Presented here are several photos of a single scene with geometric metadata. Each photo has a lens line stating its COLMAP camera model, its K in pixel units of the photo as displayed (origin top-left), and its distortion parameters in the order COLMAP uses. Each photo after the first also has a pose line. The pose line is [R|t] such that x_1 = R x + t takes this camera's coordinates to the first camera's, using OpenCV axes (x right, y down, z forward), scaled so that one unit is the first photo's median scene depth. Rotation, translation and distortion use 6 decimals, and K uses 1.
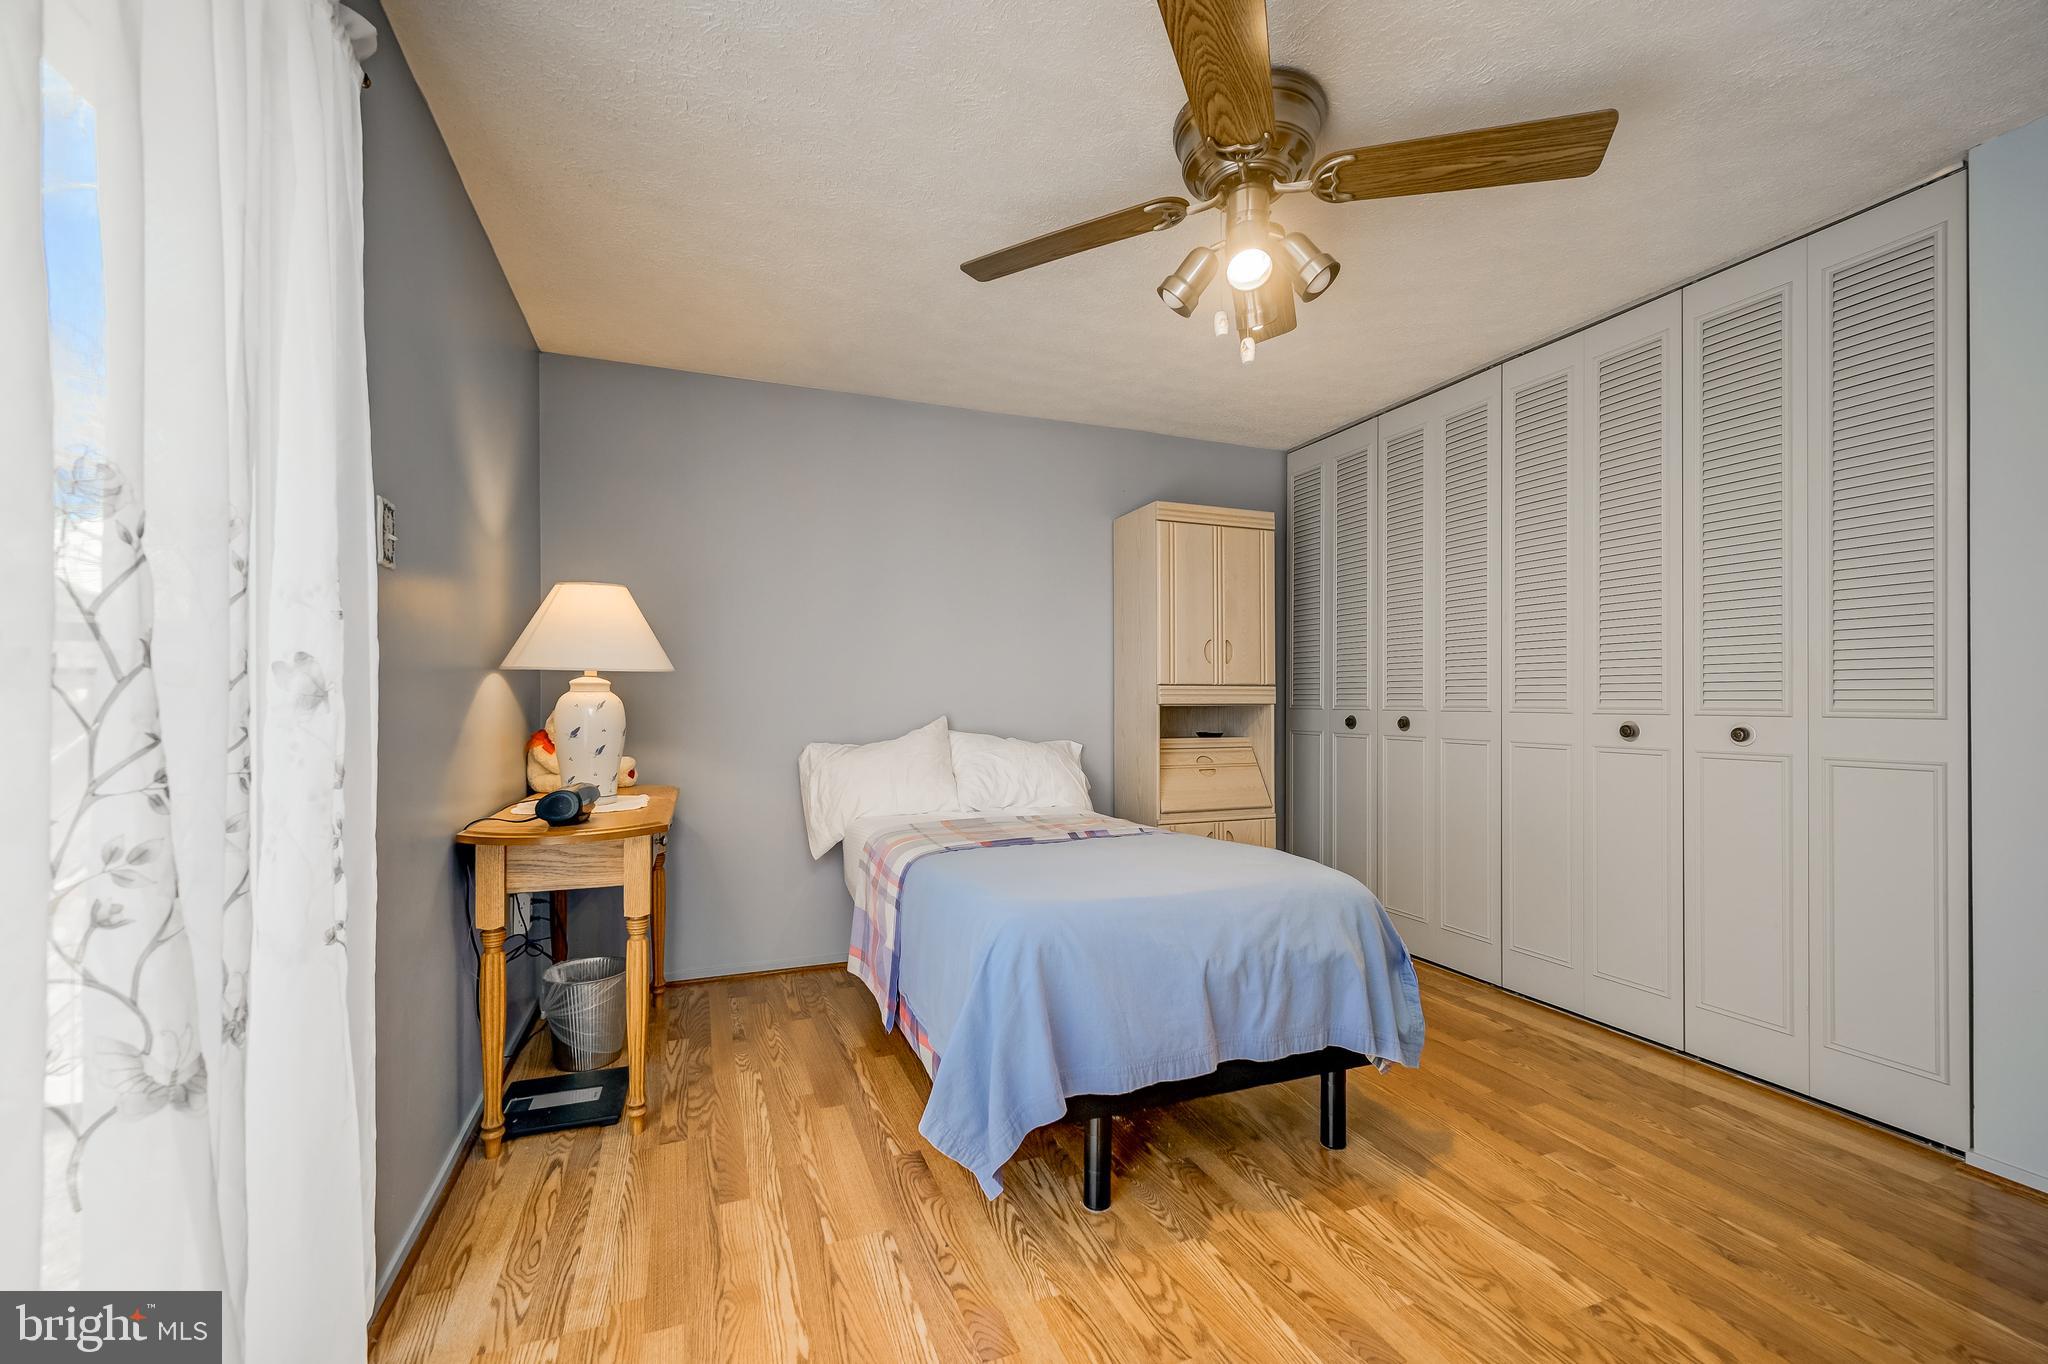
lens RADIAL K [[823.5, 0, 1024.0], [0, 823.5, 682.0], [0, 0, 1]] dist [-0.001833, -0.000146]
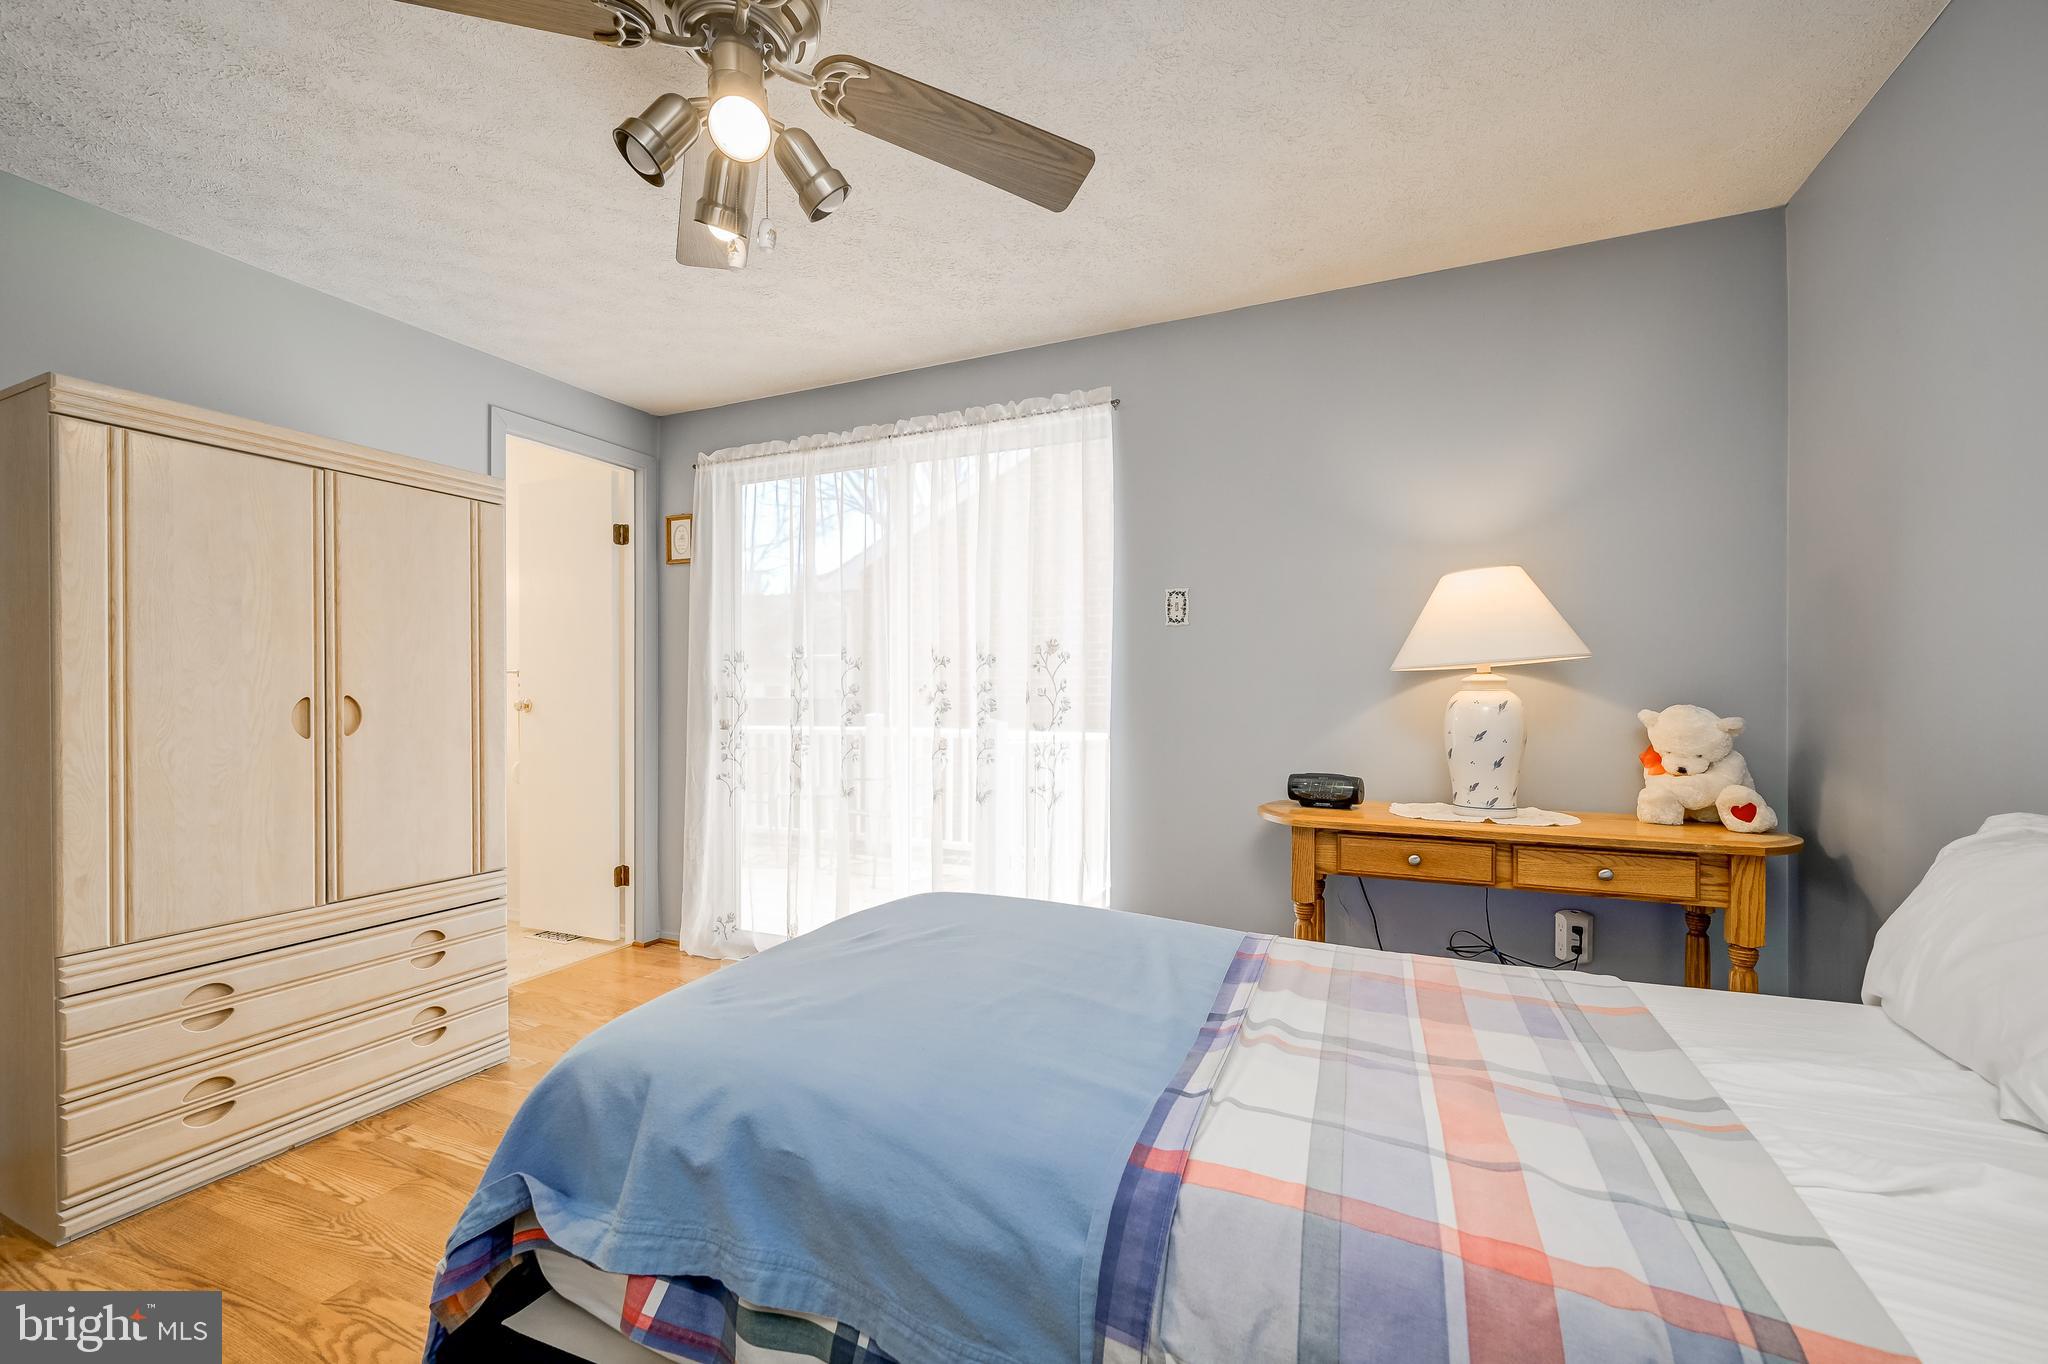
lens RADIAL K [[823.5, 0, 1024.0], [0, 823.5, 682.0], [0, 0, 1]] dist [-0.001833, -0.000146]
pose [[-0.702901, -0.014340, -0.711143, 0.564914], [0.014102, 0.999319, -0.034090, 0.035606], [0.711148, -0.033991, -0.702220, 1.632247]]
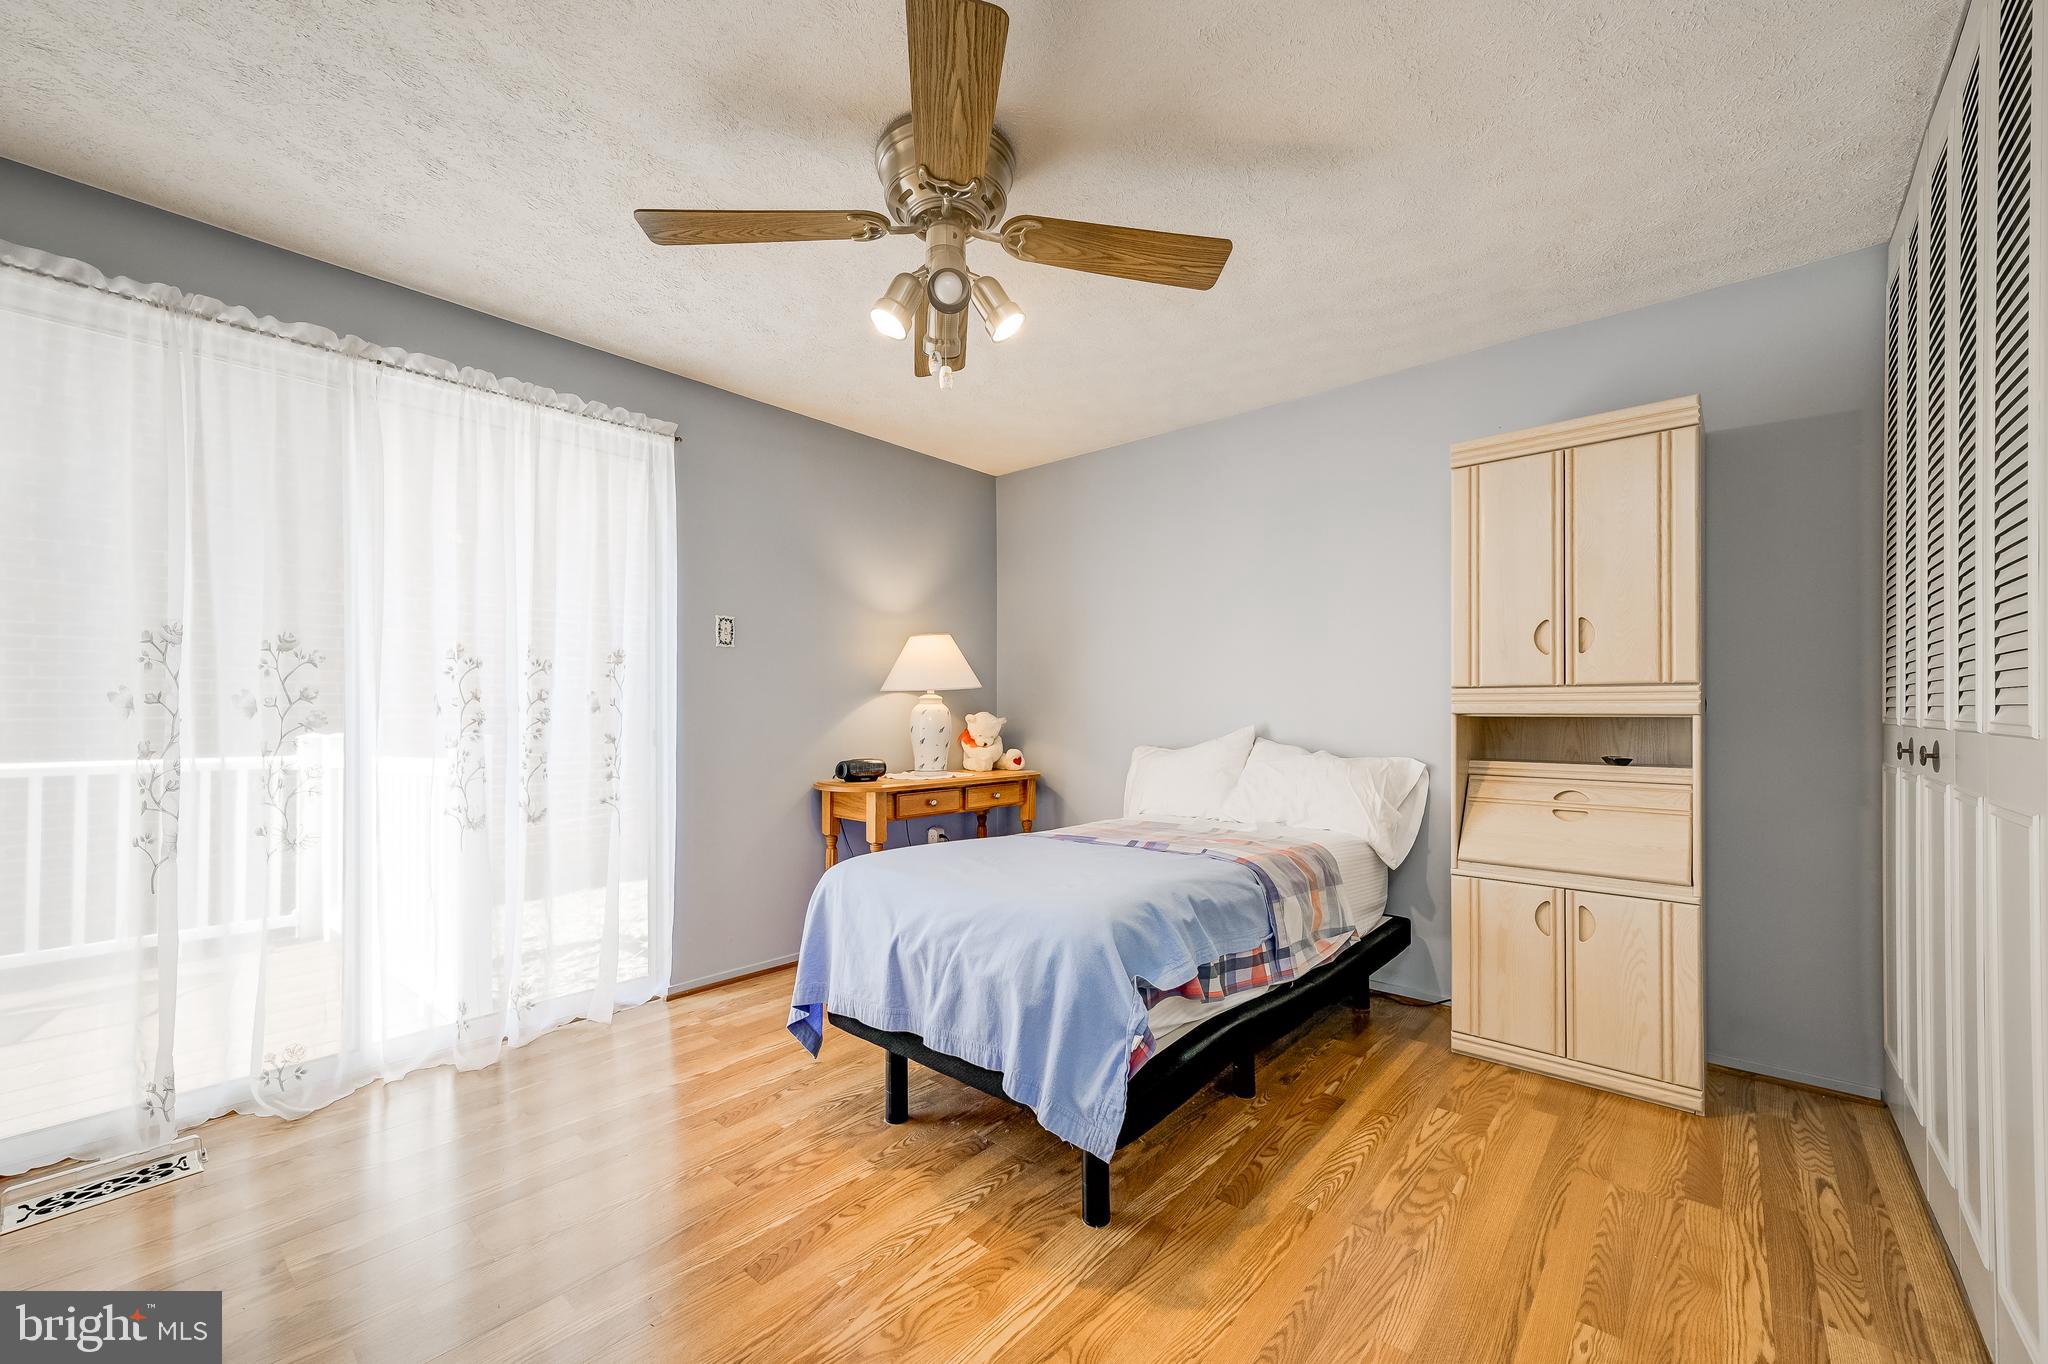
lens RADIAL K [[804.5, 0, 1021.0], [0, 804.5, 690.6], [0, 0, 1]] dist [-0.001220, -0.000152]
pose [[0.465830, -0.021160, -0.884621, 1.128155], [0.017784, 0.999736, -0.014549, 0.017087], [0.884696, -0.008955, 0.466083, 0.555436]]
